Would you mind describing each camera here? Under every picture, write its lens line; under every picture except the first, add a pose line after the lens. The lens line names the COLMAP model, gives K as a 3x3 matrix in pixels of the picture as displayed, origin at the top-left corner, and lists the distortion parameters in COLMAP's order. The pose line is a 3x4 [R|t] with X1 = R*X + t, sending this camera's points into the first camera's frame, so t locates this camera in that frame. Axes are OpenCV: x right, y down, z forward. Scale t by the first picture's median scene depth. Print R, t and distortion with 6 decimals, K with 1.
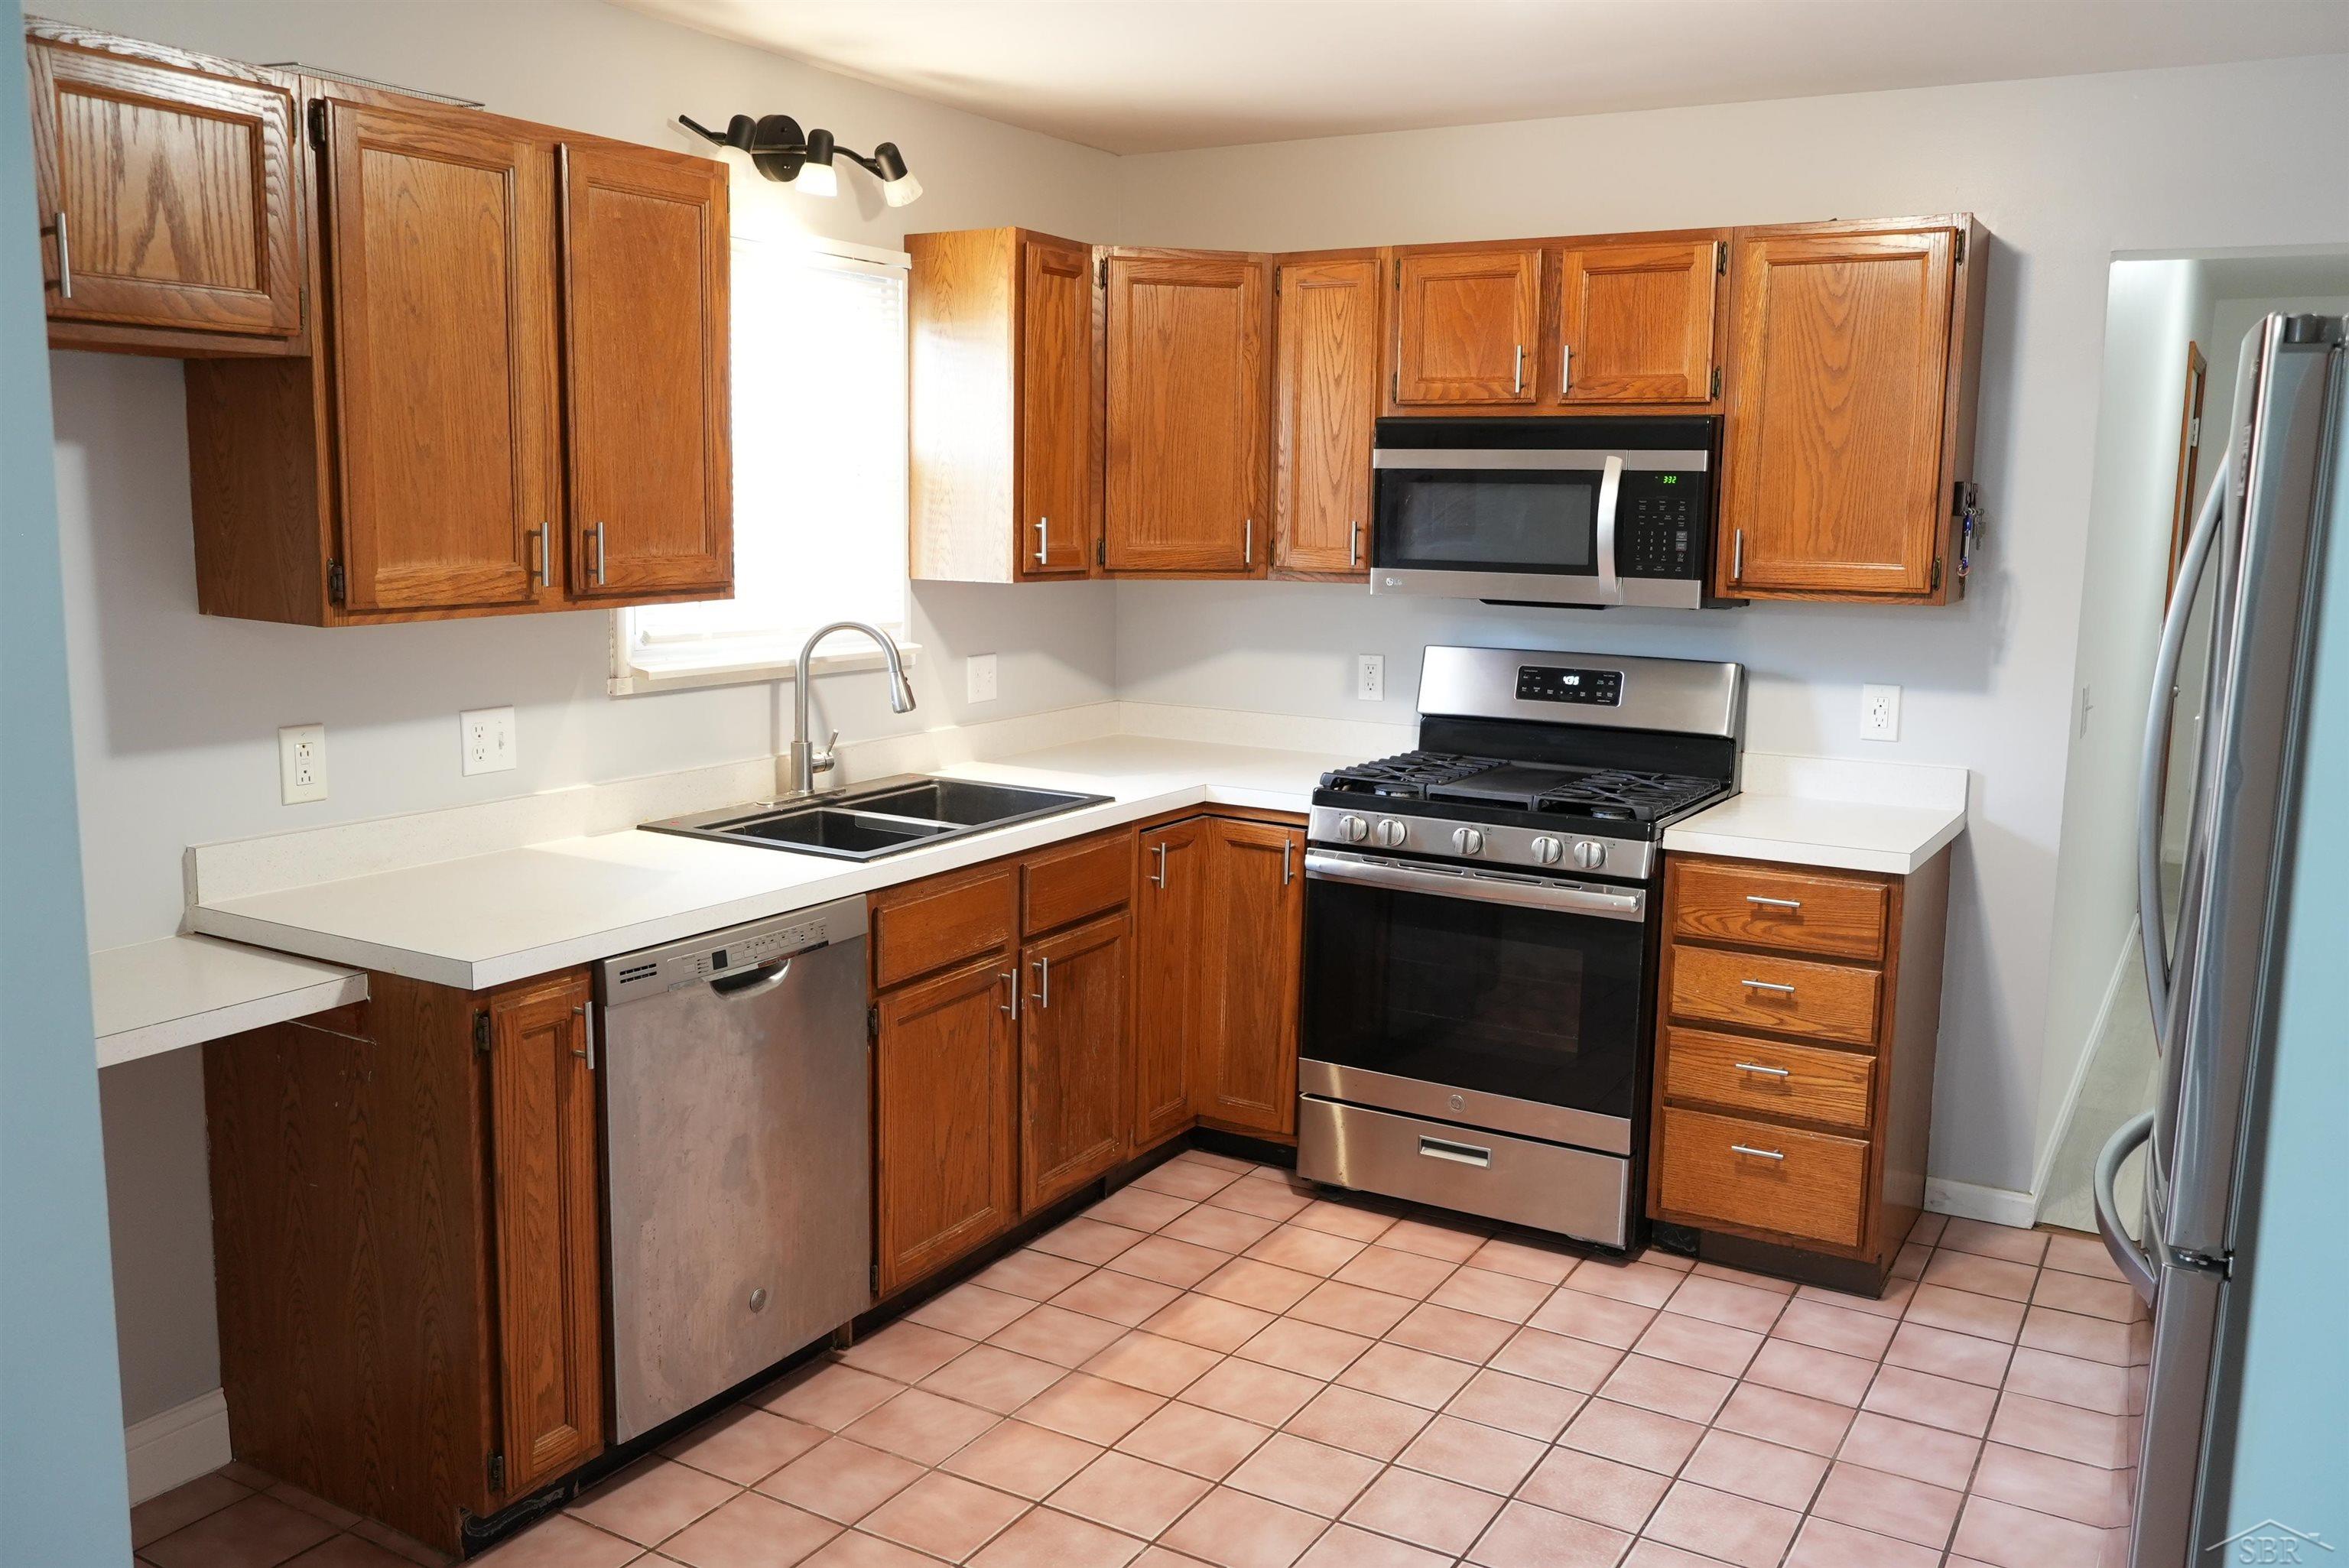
lens RADIAL K [[1912.4, 0, 1164.9], [0, 1912.4, 782.3], [0, 0, 1]] dist [-0.010218, 0.016656]
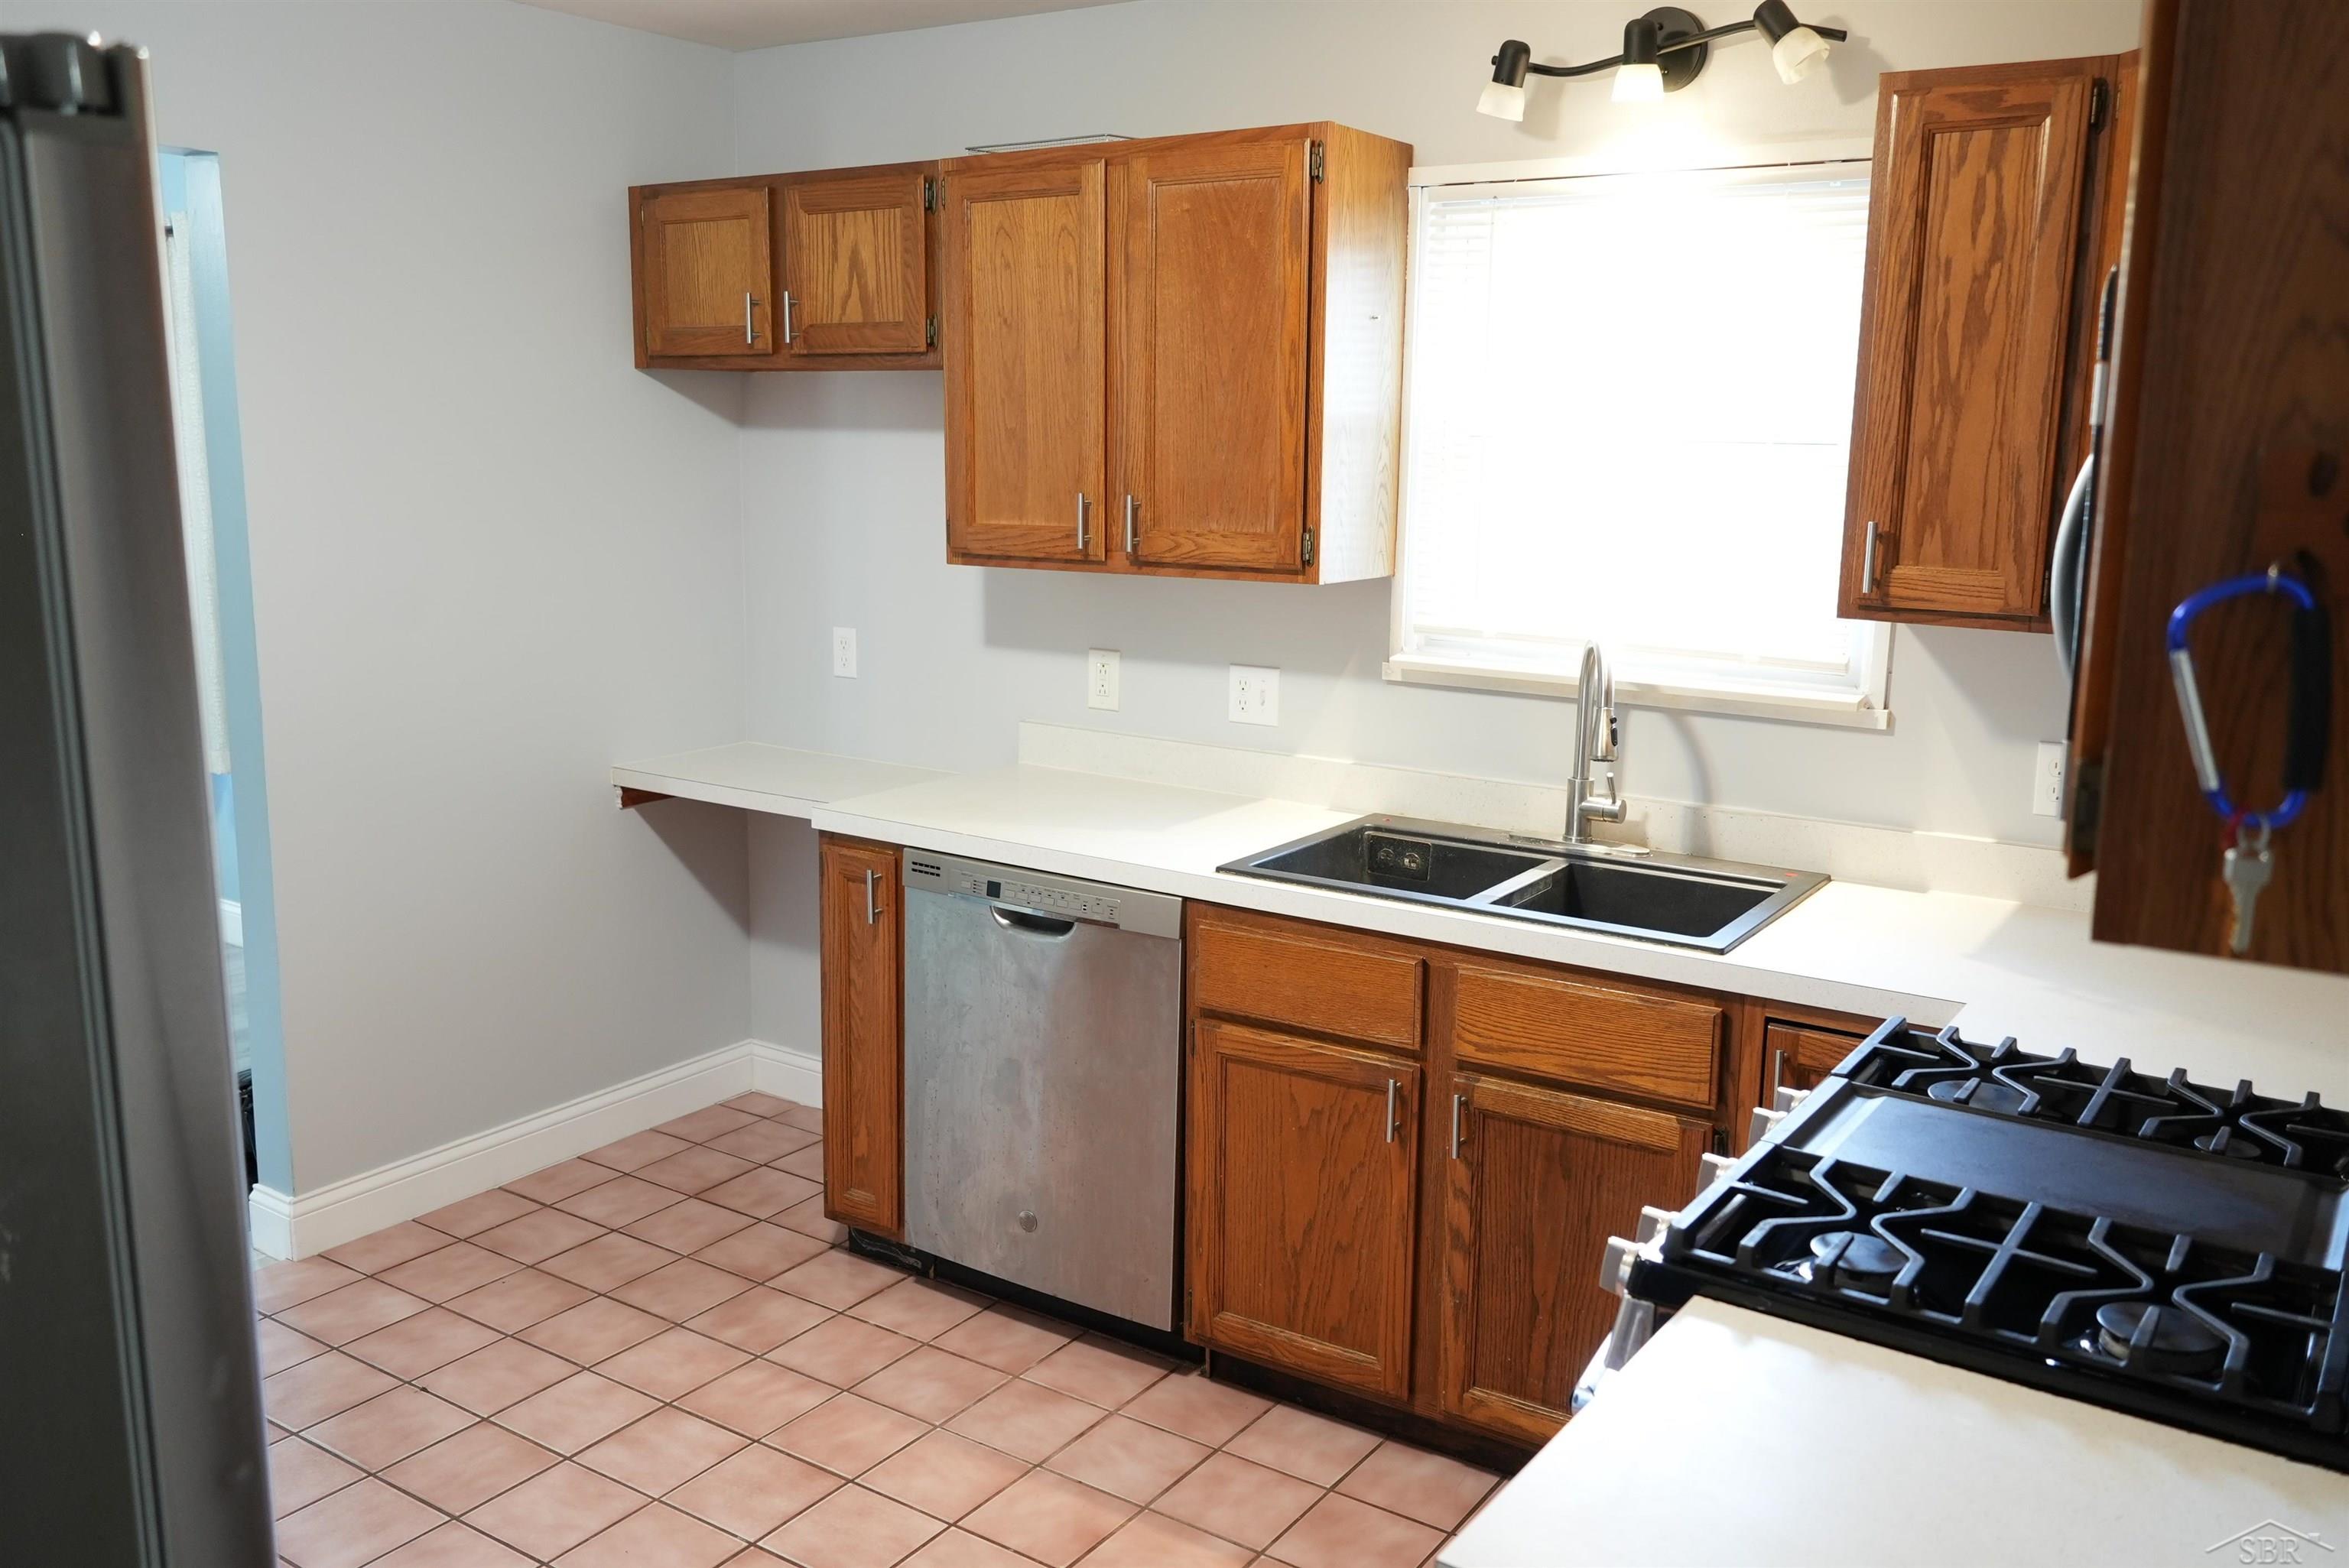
lens RADIAL K [[1912.4, 0, 1165.2], [0, 1912.4, 782.7], [0, 0, 1]] dist [-0.010218, 0.016656]
pose [[-0.064165, 0.160889, -0.984884, 0.666095], [-0.167129, 0.971247, 0.169550, -0.135532], [0.983845, 0.175482, -0.035431, 0.891966]]
